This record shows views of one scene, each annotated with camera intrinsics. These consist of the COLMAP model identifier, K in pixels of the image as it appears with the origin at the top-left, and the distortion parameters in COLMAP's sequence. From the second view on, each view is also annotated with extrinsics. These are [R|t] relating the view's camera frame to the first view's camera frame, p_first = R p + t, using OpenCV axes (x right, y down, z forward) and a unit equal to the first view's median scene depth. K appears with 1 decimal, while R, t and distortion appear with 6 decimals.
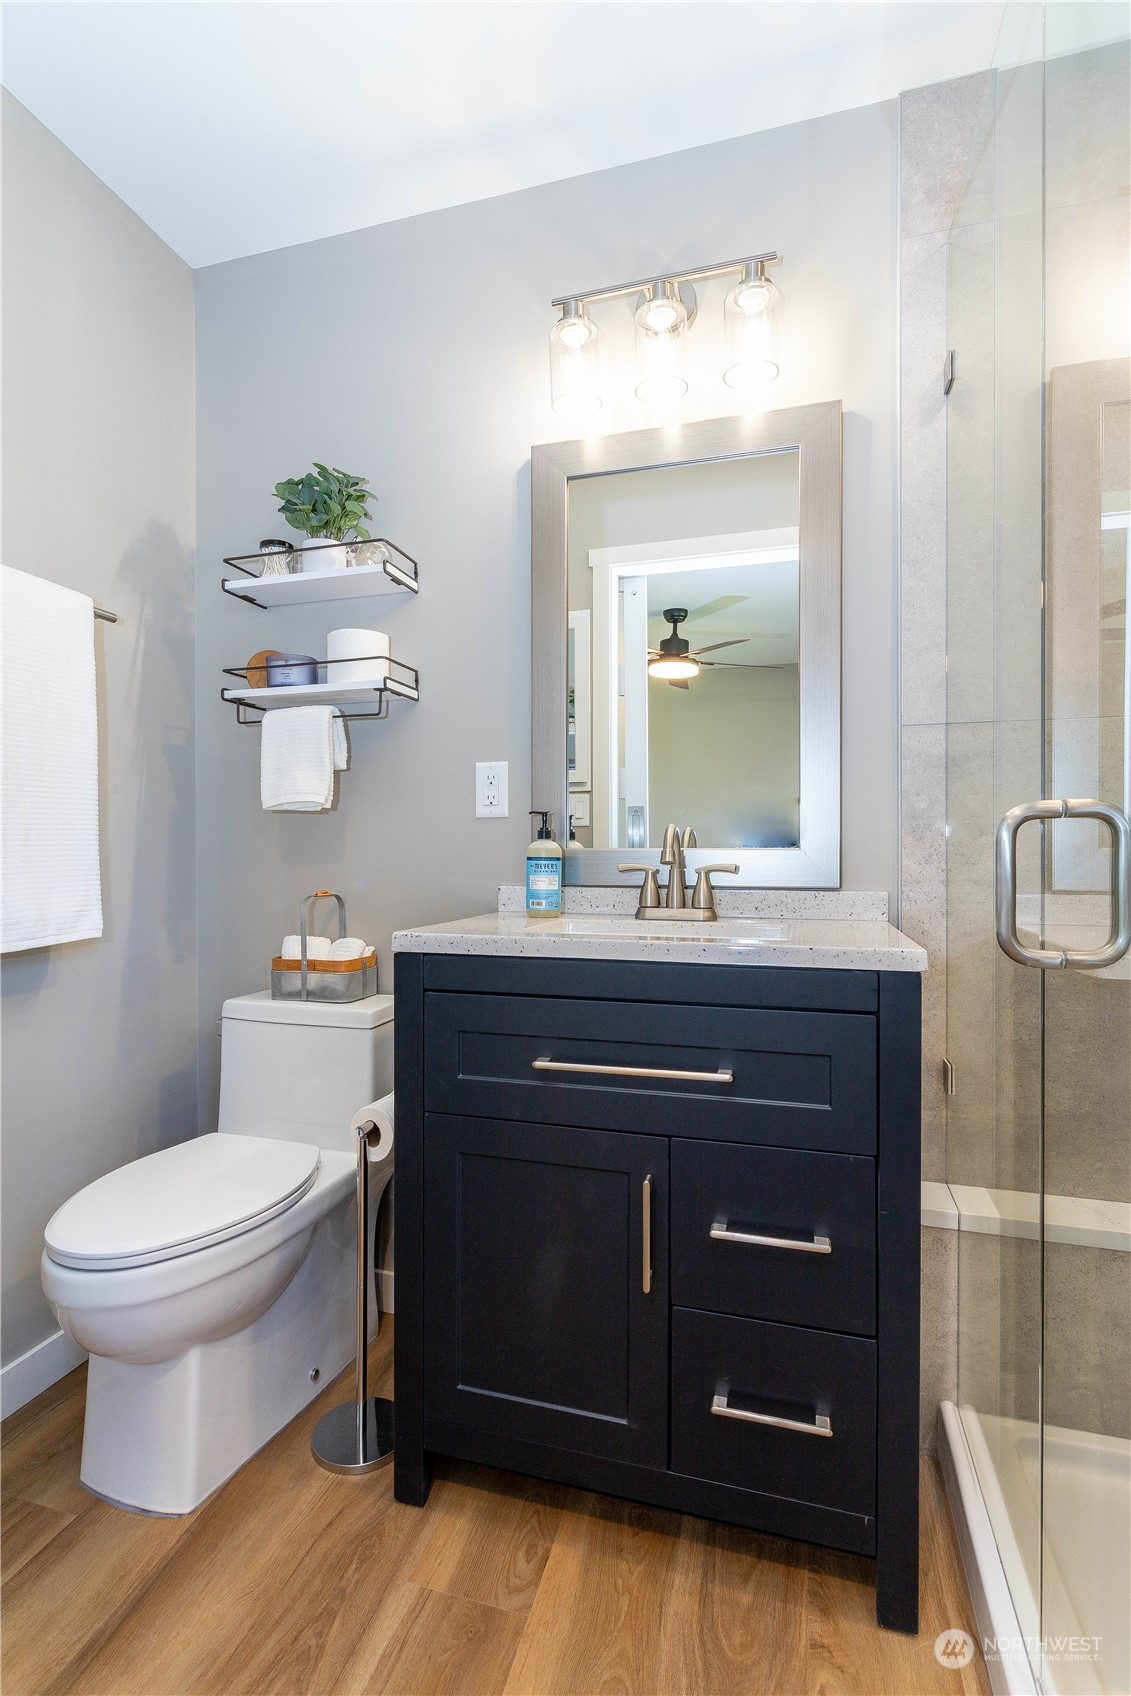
lens RADIAL K [[801.8, 0, 562.7], [0, 801.8, 857.3], [0, 0, 1]] dist [-0.005871, 0.003696]
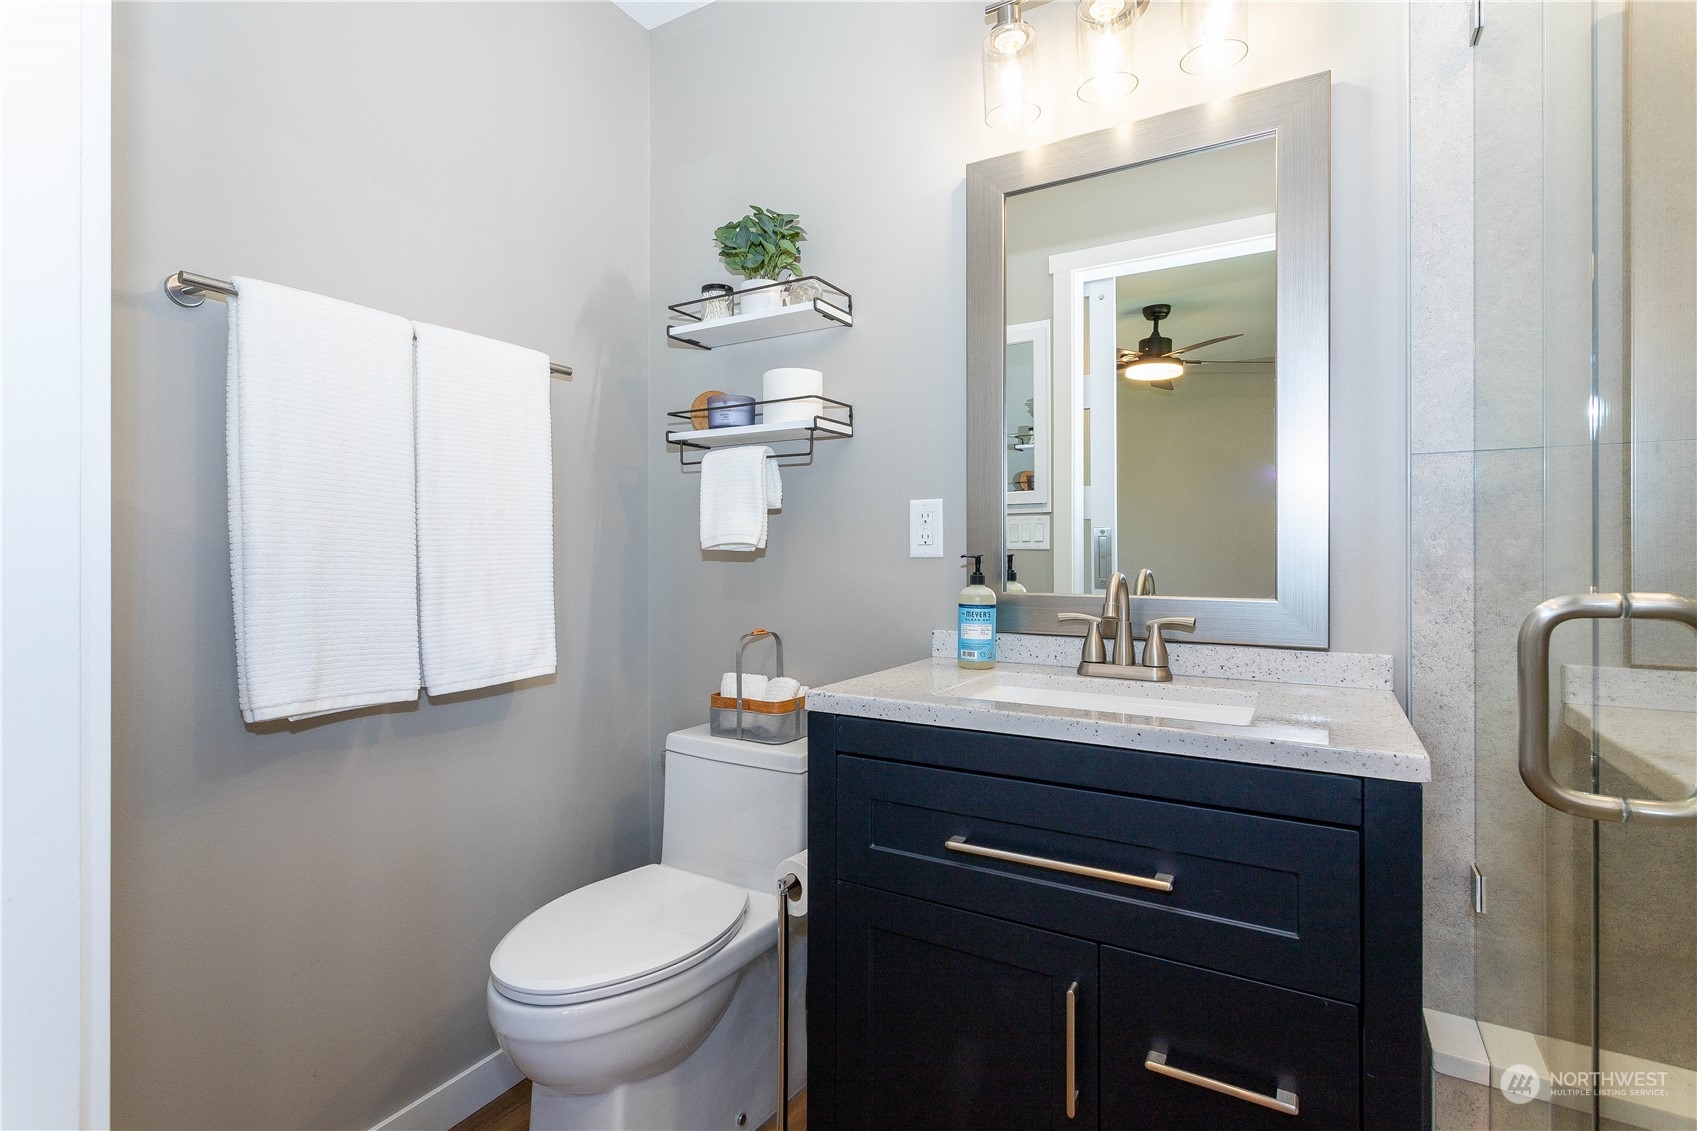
lens RADIAL K [[802.2, 0, 846.7], [0, 802.2, 554.8], [0, 0, 1]] dist [-0.005871, 0.003696]
pose [[0.970004, 0.002237, -0.243079, 0.058056], [-0.003175, 0.999989, -0.003466, -0.054581], [0.243069, 0.004133, 0.970000, 0.058570]]
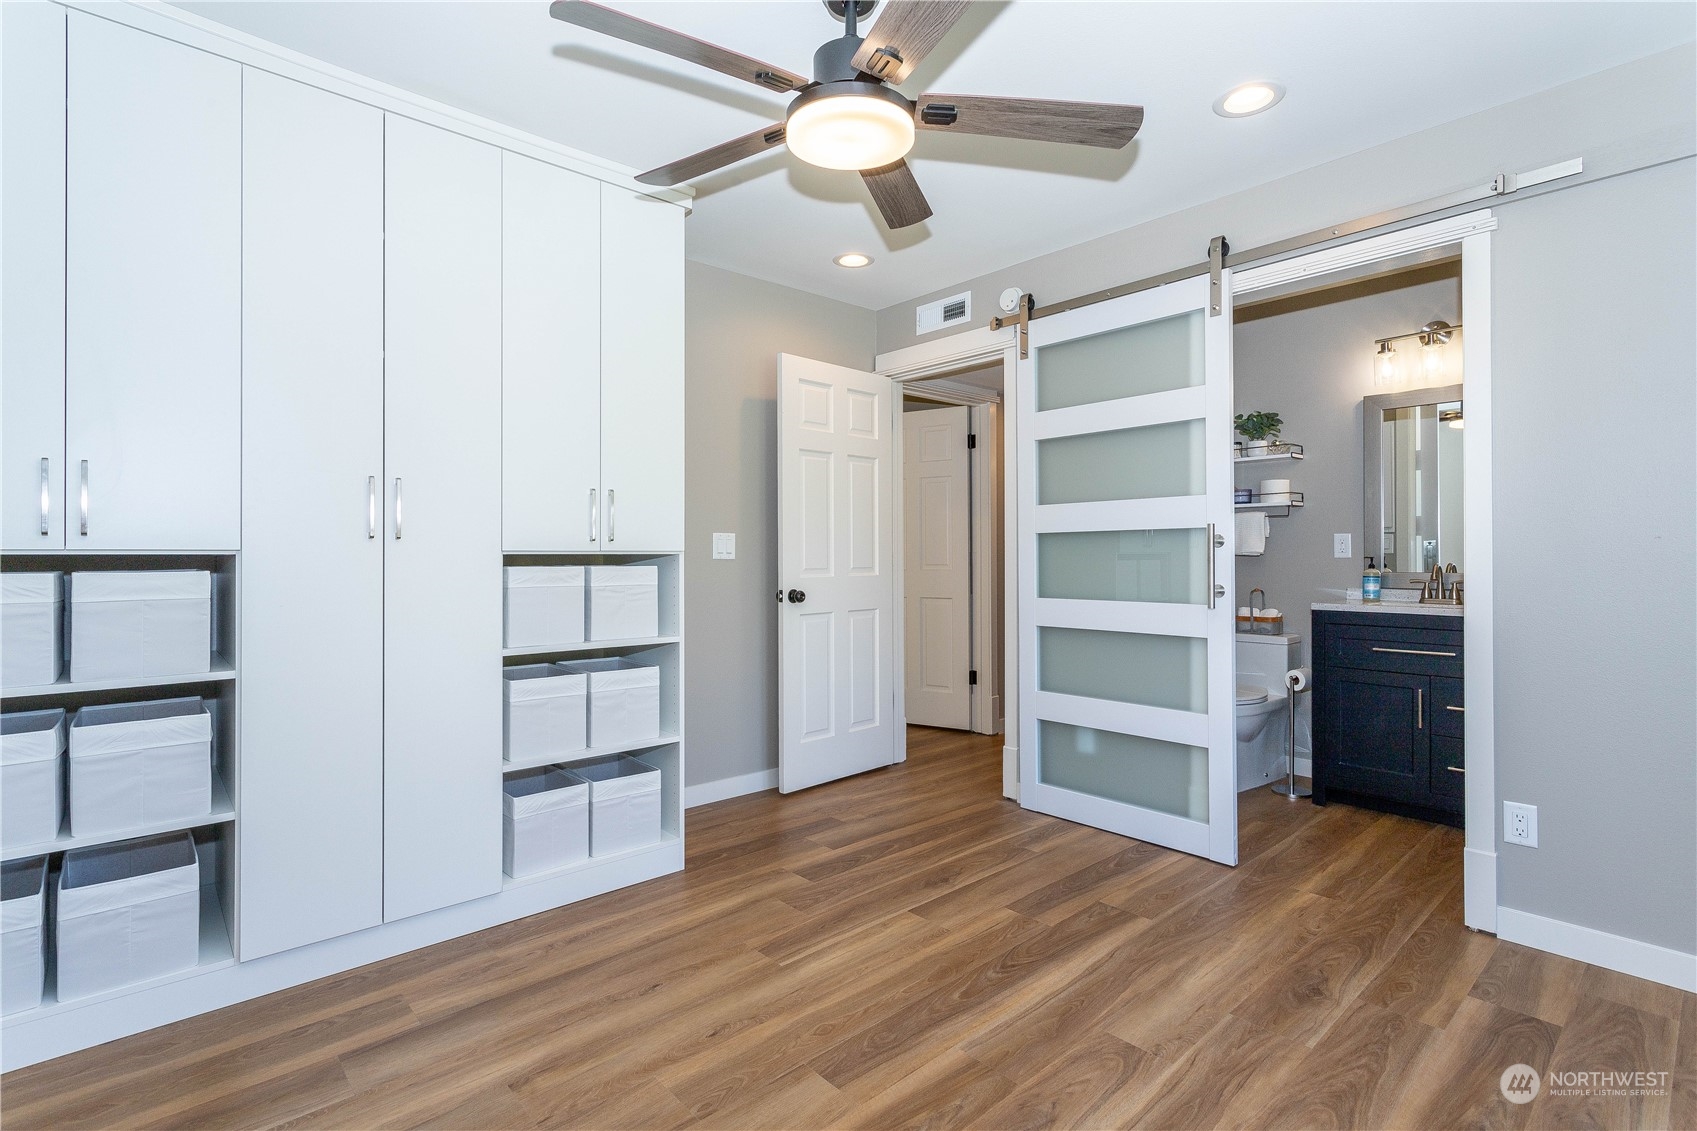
lens RADIAL K [[802.2, 0, 834.1], [0, 802.2, 554.2], [0, 0, 1]] dist [-0.005871, 0.003696]
pose [[0.839430, -0.002111, -0.543463, -0.071535], [-0.001420, 0.999981, -0.006078, -0.048852], [0.543466, 0.005874, 0.839411, -1.875964]]
